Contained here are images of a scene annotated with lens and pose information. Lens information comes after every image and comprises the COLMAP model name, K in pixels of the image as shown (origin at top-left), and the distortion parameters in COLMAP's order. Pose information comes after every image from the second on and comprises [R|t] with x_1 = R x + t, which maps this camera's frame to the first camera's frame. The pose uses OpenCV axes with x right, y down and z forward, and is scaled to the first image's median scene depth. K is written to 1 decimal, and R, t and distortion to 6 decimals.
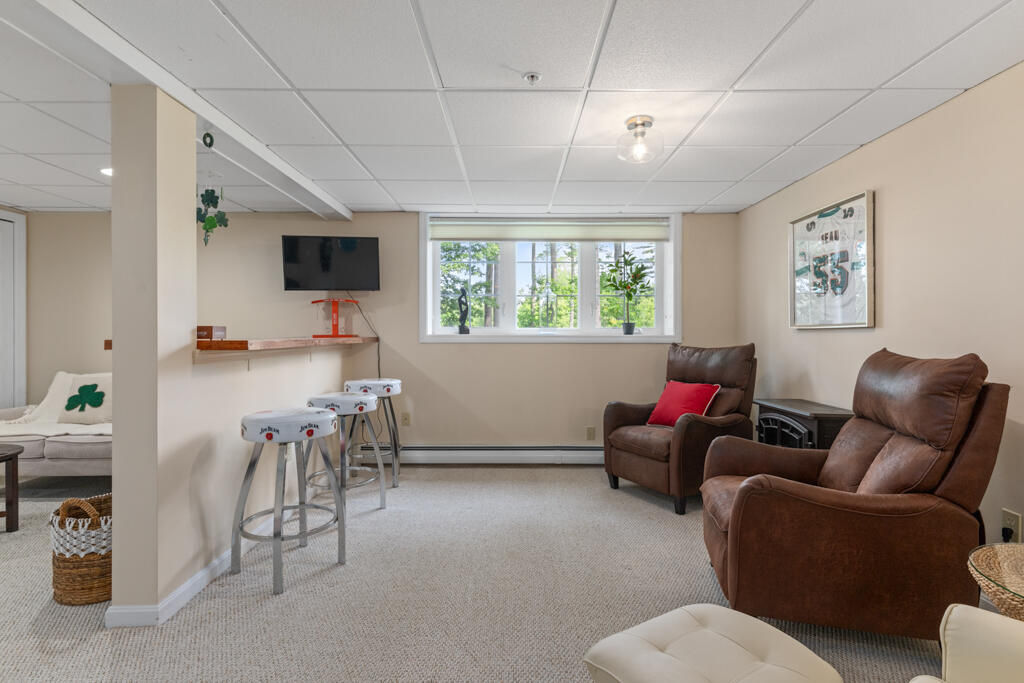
lens RADIAL K [[494.9, 0, 510.6], [0, 494.9, 337.8], [0, 0, 1]] dist [0.003660, 0.000690]
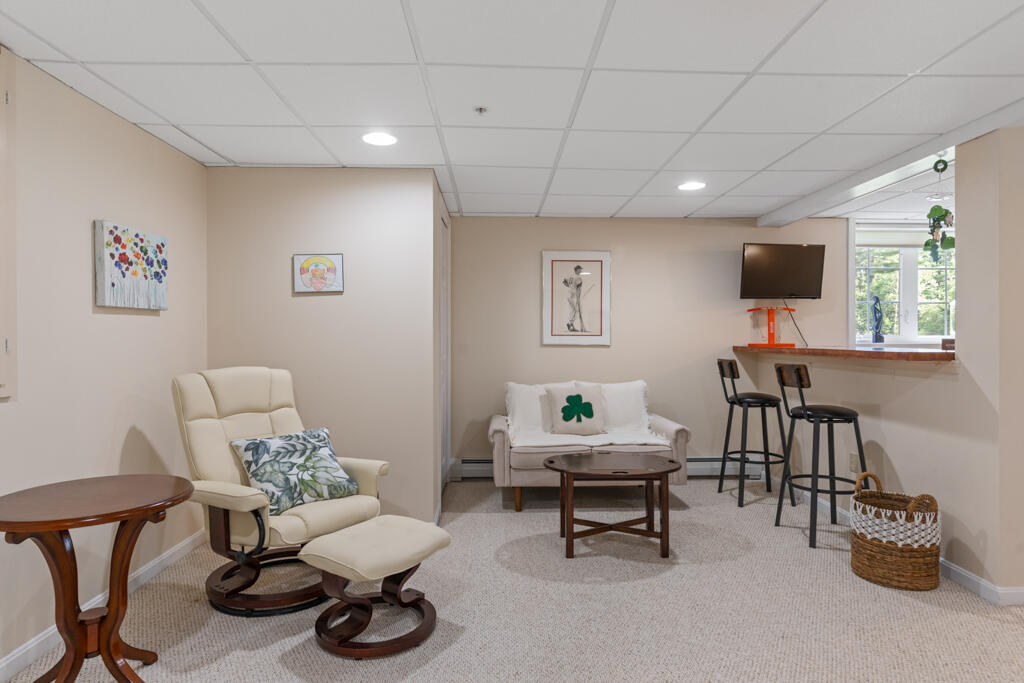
lens RADIAL K [[579.4, 0, 514.4], [0, 579.4, 341.2], [0, 0, 1]] dist [-0.000951, 0.000137]
pose [[0.999467, -0.002226, 0.032571, -1.031127], [0.002289, 0.999996, -0.001883, -0.011282], [-0.032567, 0.001956, 0.999468, -0.150401]]
